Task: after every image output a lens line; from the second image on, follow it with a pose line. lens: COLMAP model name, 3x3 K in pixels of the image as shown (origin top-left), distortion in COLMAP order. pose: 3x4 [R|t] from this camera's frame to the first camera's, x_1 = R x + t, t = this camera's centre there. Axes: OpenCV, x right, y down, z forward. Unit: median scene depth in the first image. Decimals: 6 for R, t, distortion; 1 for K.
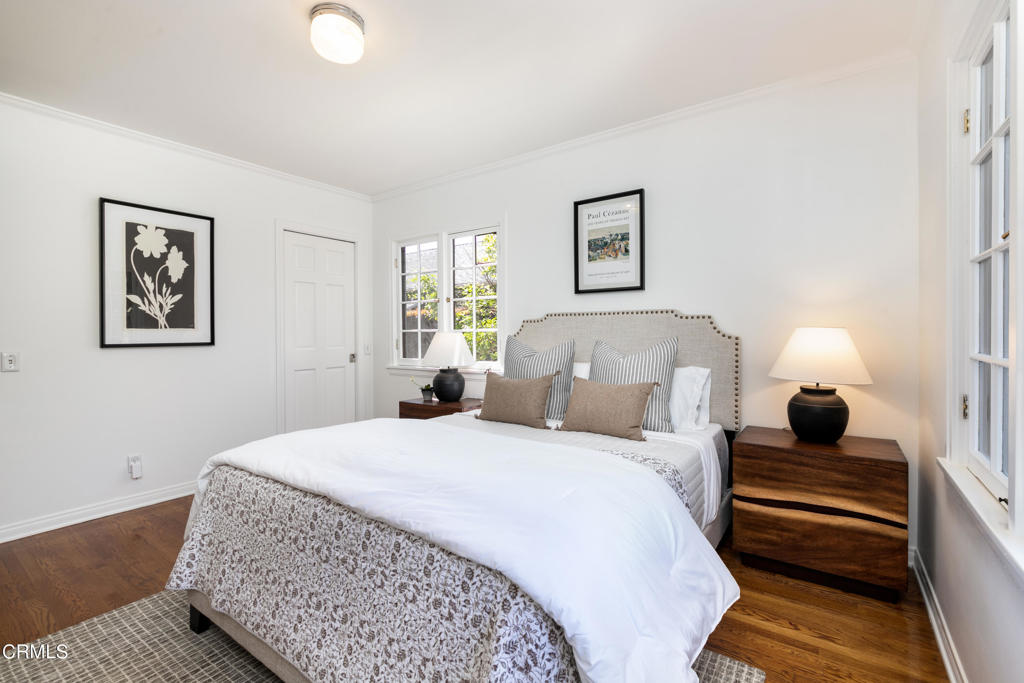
lens RADIAL K [[454.0, 0, 516.3], [0, 454.0, 337.1], [0, 0, 1]] dist [-0.000172, 0.000041]
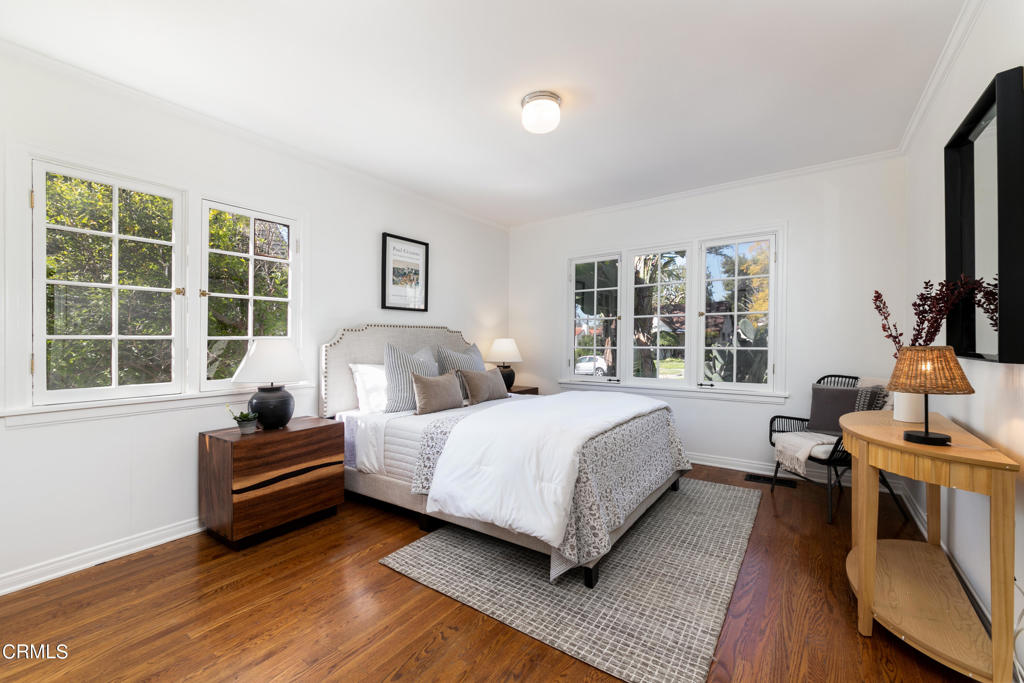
lens RADIAL K [[394.9, 0, 511.4], [0, 394.9, 341.7], [0, 0, 1]] dist [-0.009866, -0.000271]
pose [[0.052867, 0.003829, 0.998594, -0.911189], [0.014111, 0.999890, -0.004581, 0.001876], [-0.998502, 0.014333, 0.052807, 0.619048]]
